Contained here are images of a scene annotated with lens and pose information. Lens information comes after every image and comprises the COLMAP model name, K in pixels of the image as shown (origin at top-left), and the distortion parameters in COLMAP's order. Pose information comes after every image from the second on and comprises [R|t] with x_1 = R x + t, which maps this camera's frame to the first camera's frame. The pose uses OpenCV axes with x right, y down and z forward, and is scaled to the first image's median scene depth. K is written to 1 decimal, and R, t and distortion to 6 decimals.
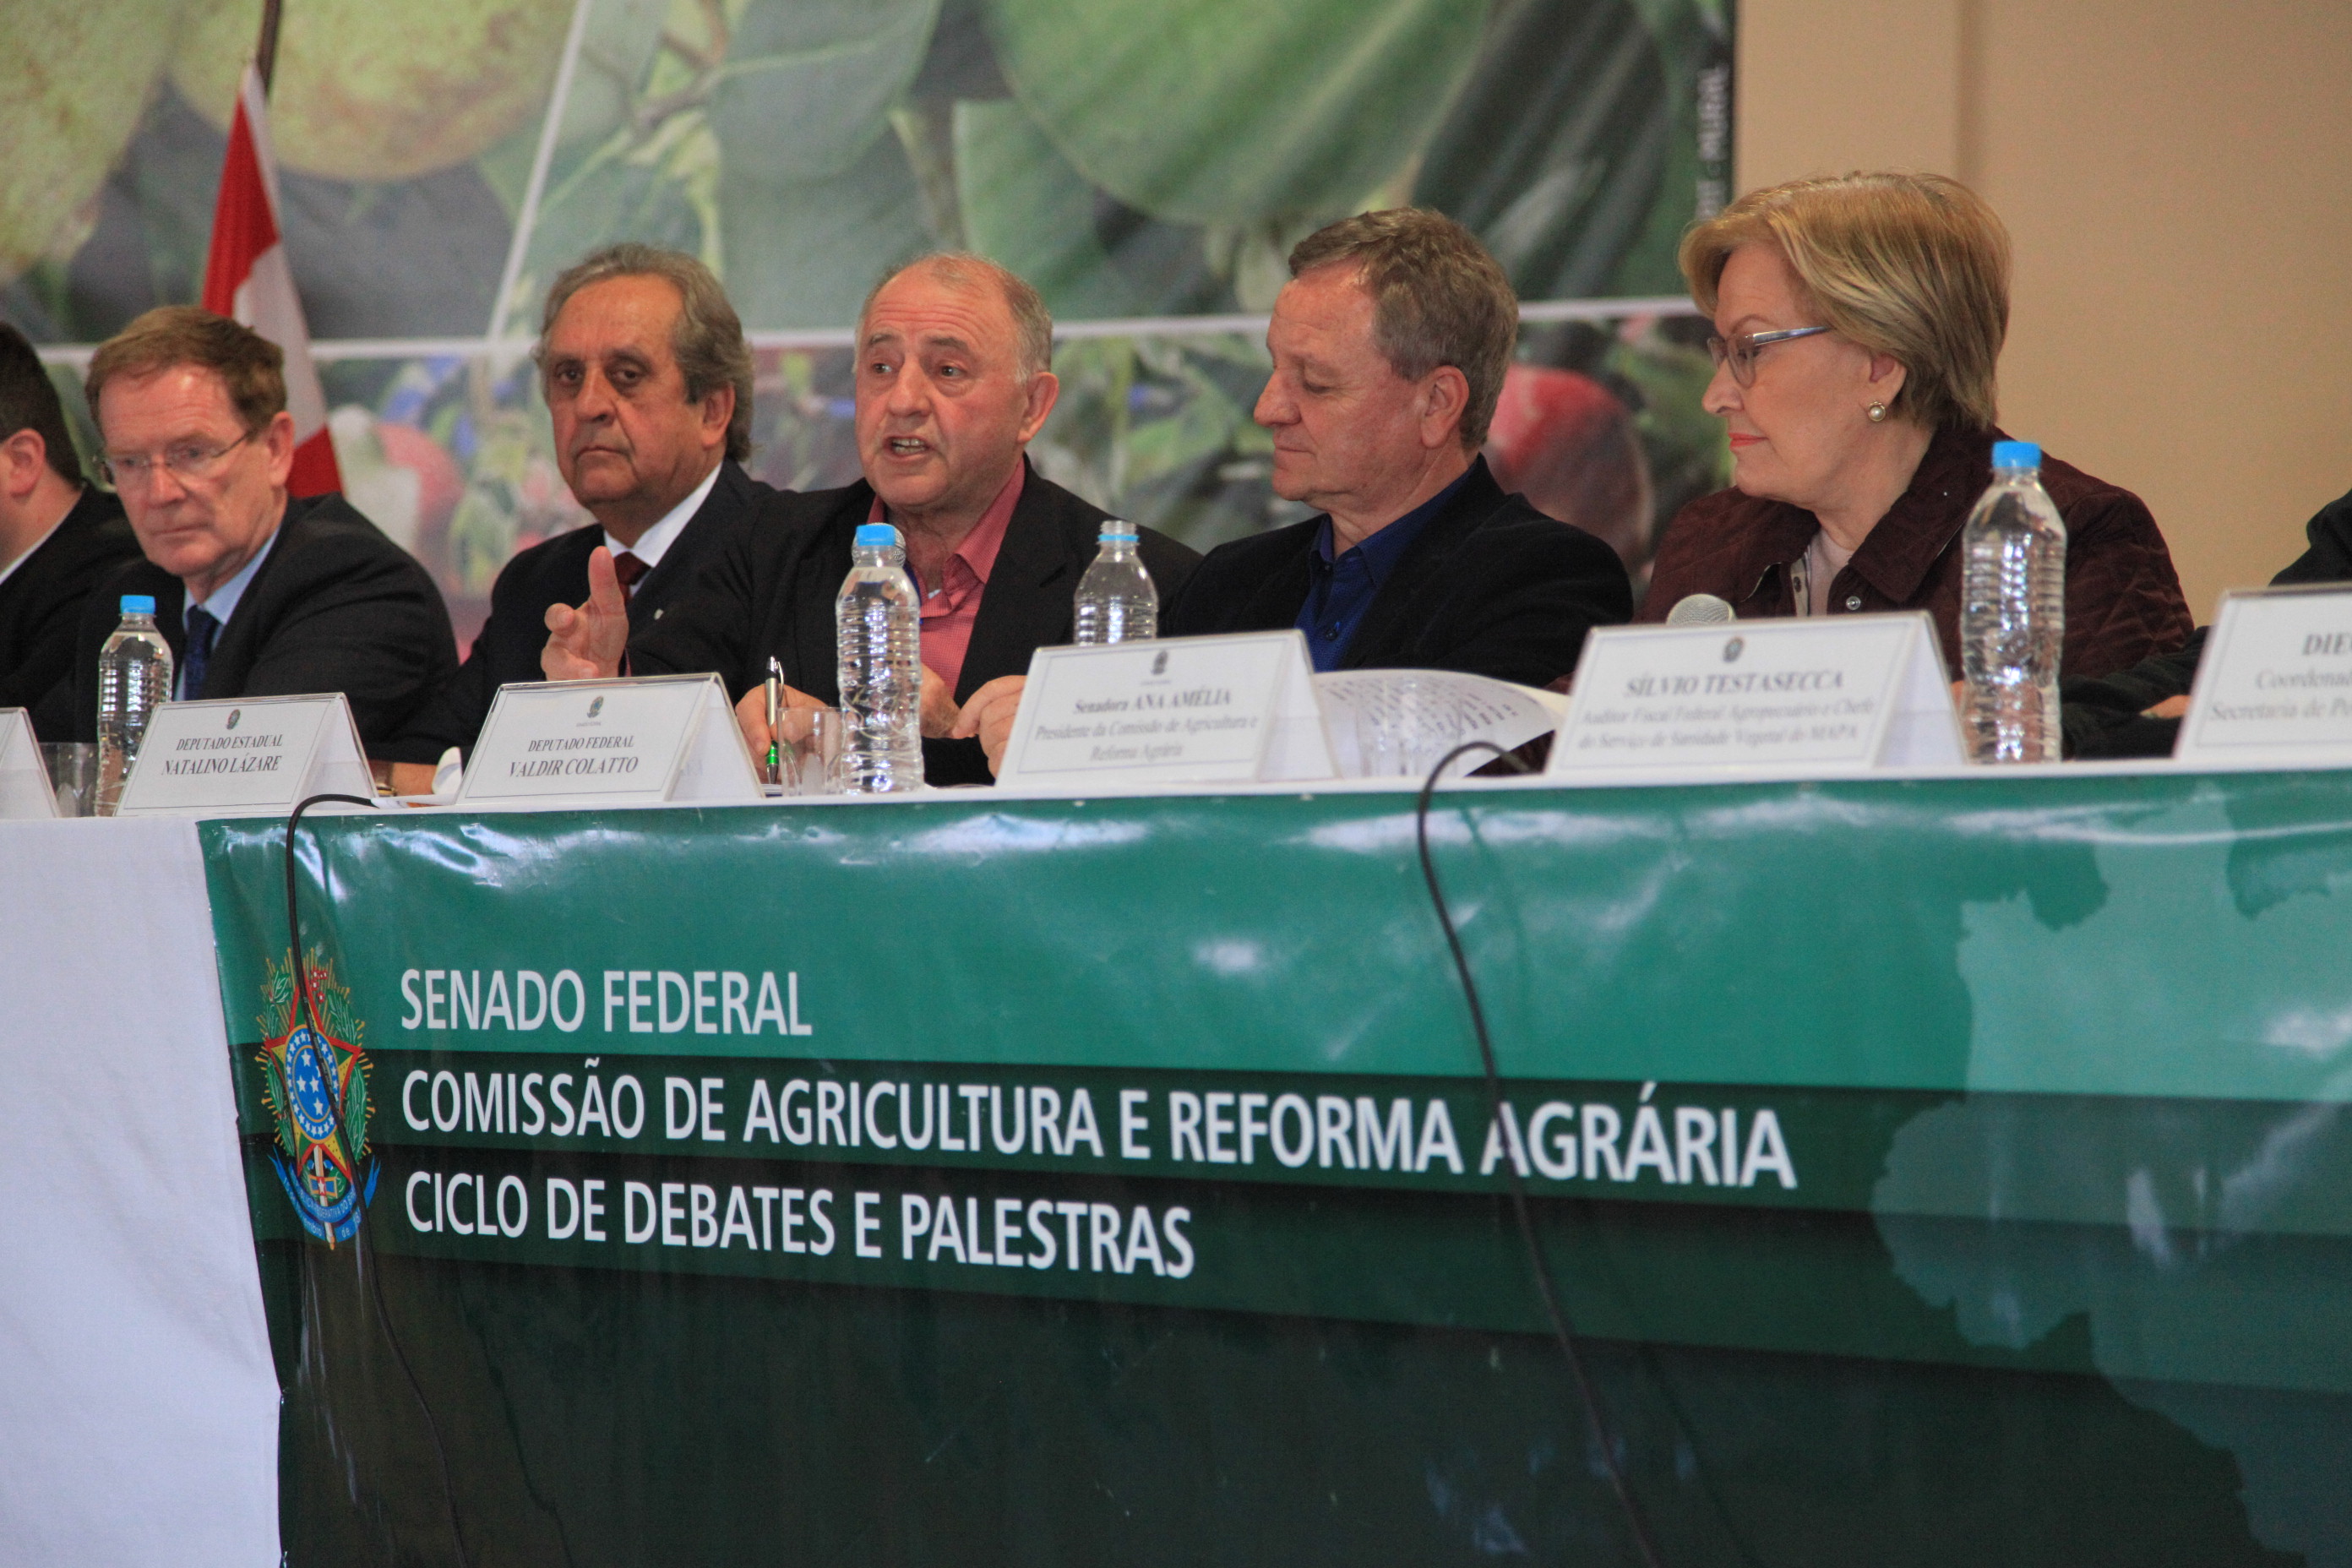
lens RADIAL K [[7004.2, 0, 1170.8], [0, 7004.2, 792.5], [0, 0, 1]] dist [0.661876, 0.000000]
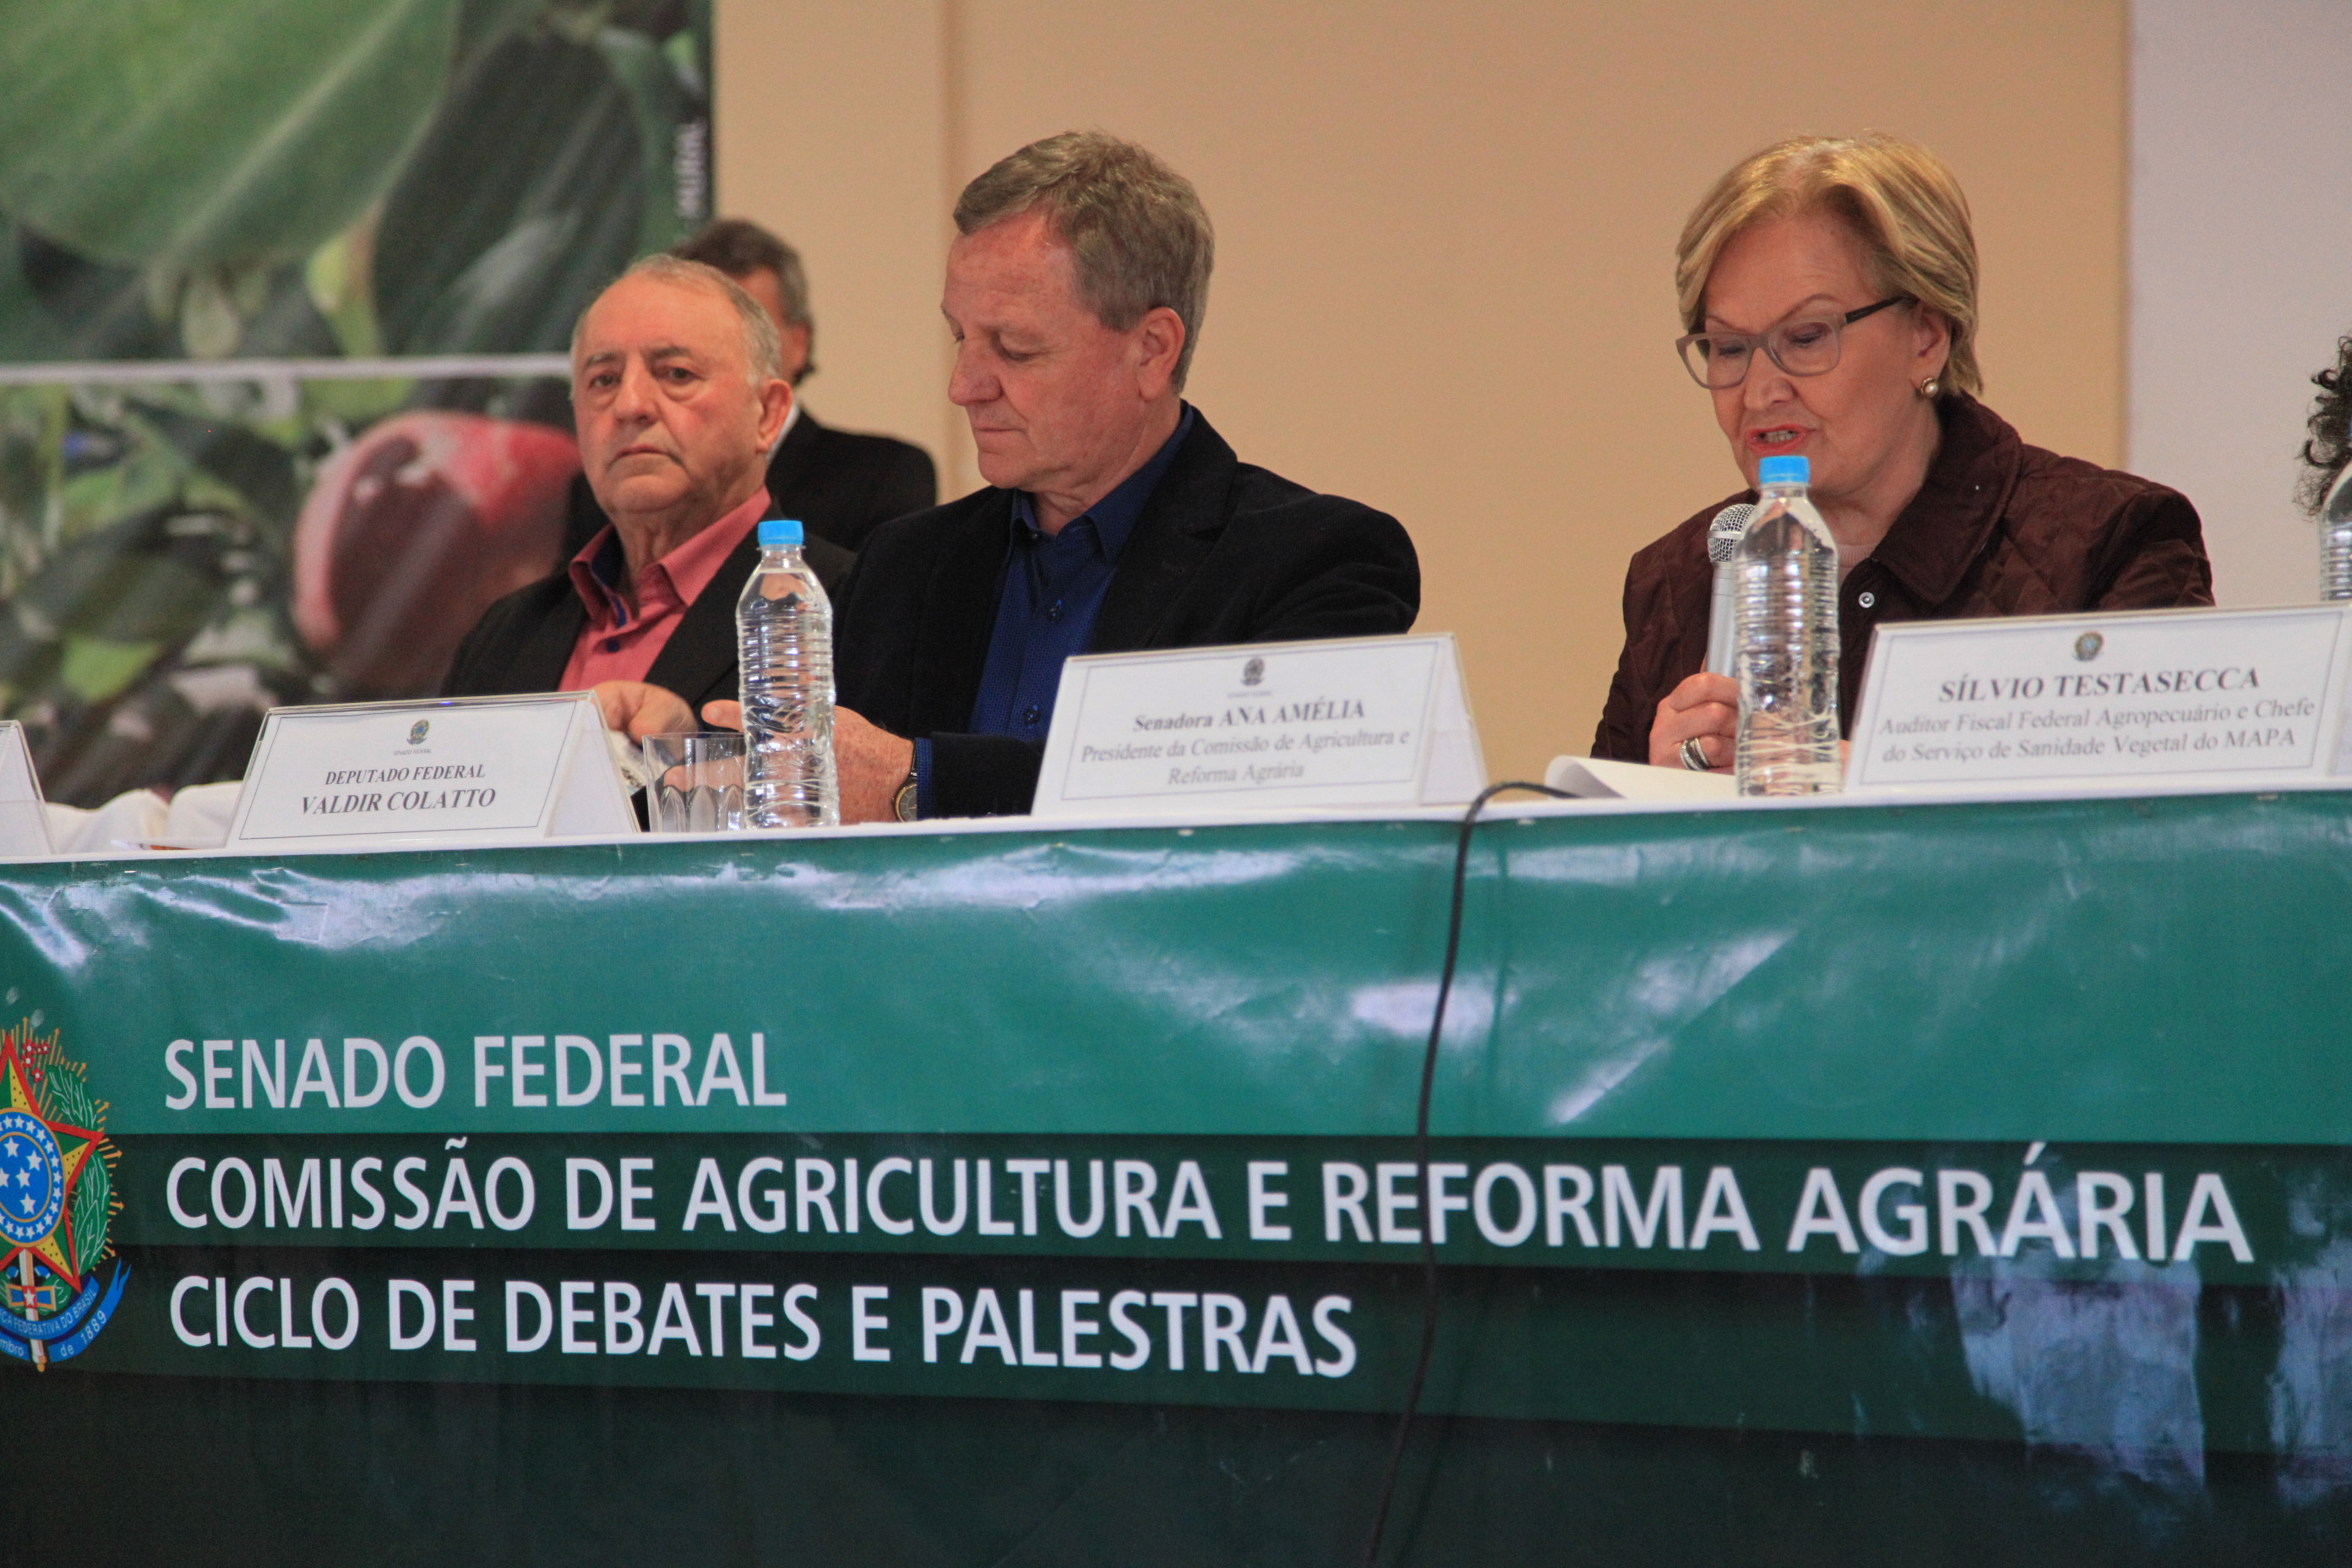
lens RADIAL K [[6567.9, 0, 1181.9], [0, 6567.9, 786.5], [0, 0, 1]] dist [0.592849, 0.000000]
pose [[0.968332, -0.004538, 0.249626, -0.206577], [0.007878, 0.999892, -0.012385, 0.005669], [-0.249543, 0.013959, 0.968263, 0.200524]]
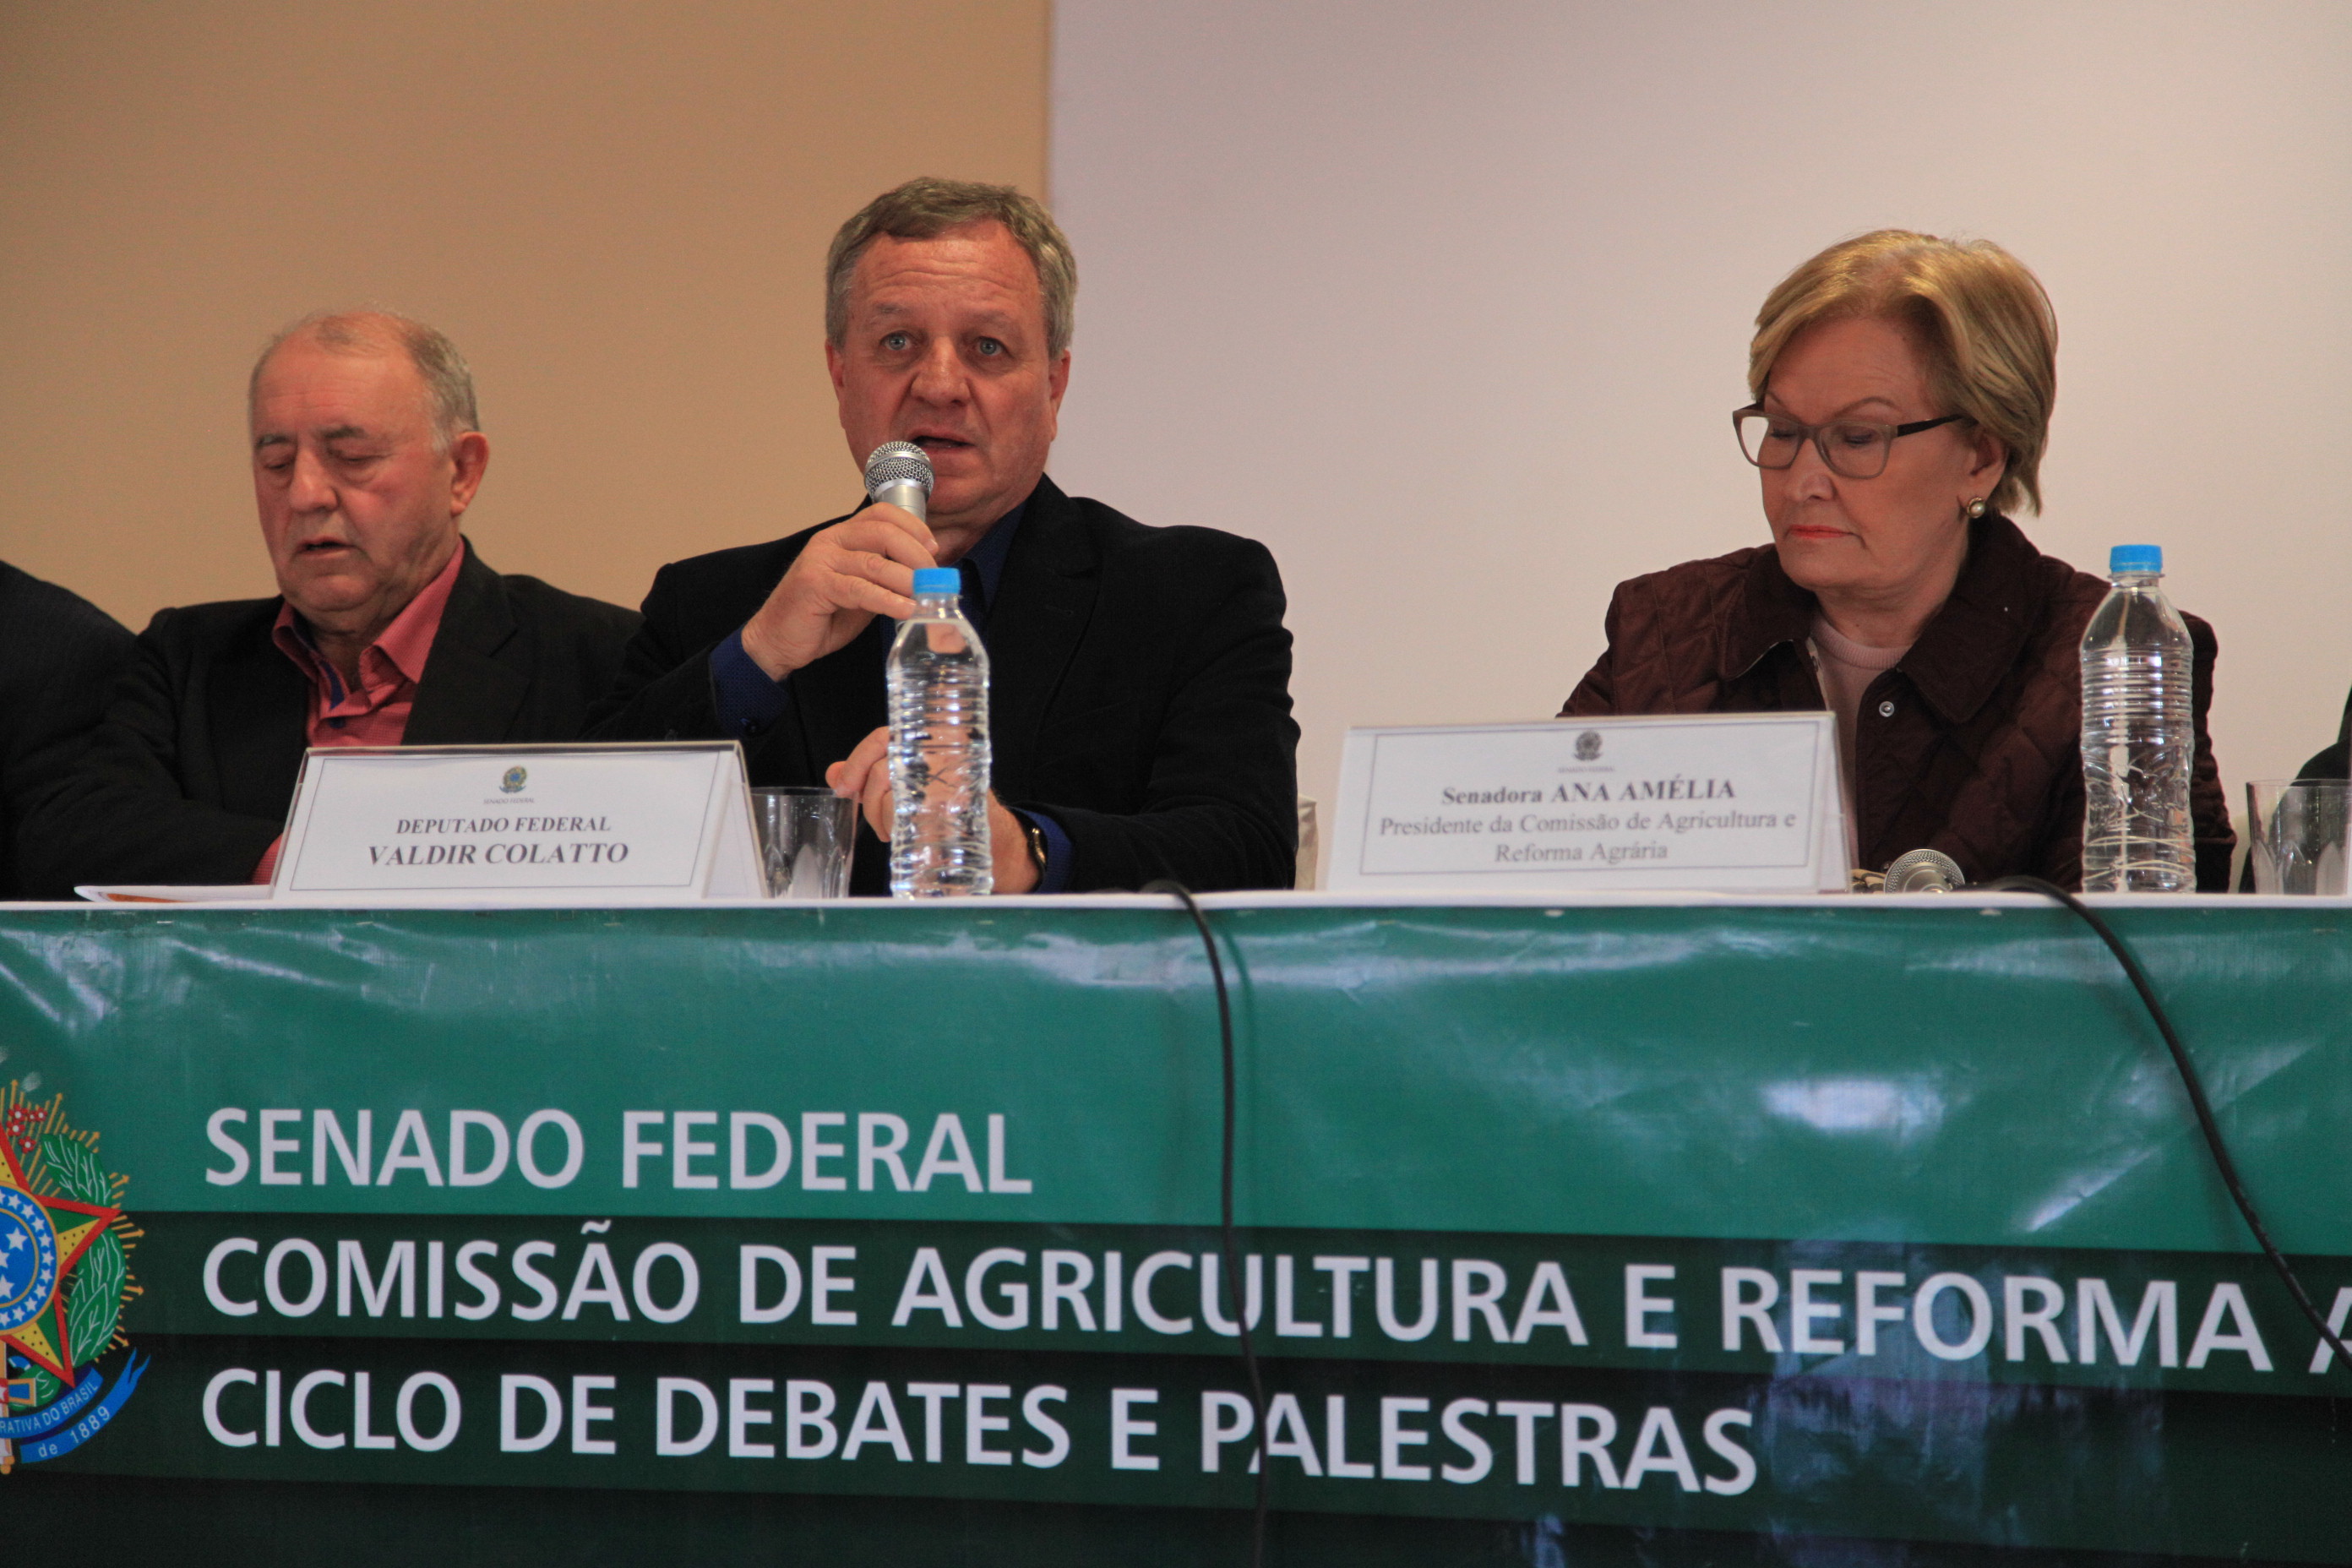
lens RADIAL K [[5740.1, 0, 1159.5], [0, 5740.1, 776.9], [0, 0, 1]] dist [0.446357, 0.000000]
pose [[0.847004, 0.032950, 0.530565, -0.391373], [-0.018403, 0.999296, -0.032681, 0.008098], [-0.531268, 0.017917, 0.847014, 0.430817]]
